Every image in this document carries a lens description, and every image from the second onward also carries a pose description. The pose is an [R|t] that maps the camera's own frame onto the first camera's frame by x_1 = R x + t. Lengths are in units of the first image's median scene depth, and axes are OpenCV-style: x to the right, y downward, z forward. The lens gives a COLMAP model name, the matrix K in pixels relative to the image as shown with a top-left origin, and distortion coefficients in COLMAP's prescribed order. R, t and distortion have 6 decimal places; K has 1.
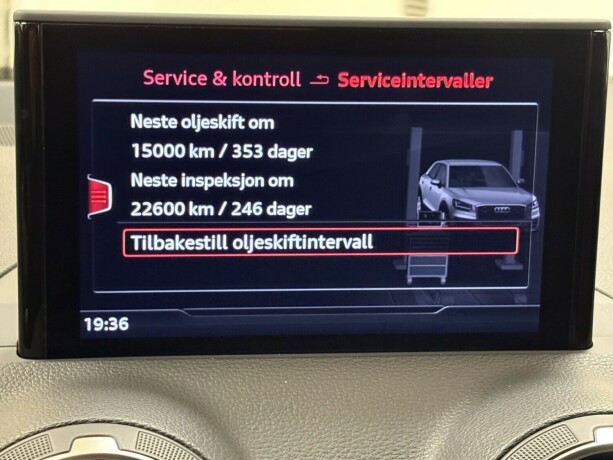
lens RADIAL K [[1413.6, 0, 306.5], [0, 1413.6, 230.0], [0, 0, 1]] dist [0.022149, 0.382522]
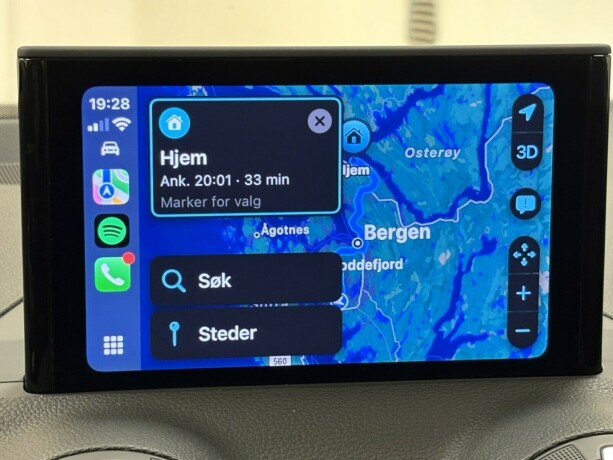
lens RADIAL K [[1580.2, 0, 306.5], [0, 1580.2, 230.0], [0, 0, 1]] dist [0.041631, 0.269885]
pose [[0.999791, -0.020461, 0.000414, -0.003629], [0.020463, 0.999216, -0.033893, 0.017749], [0.000280, 0.033894, 0.999425, -0.121277]]
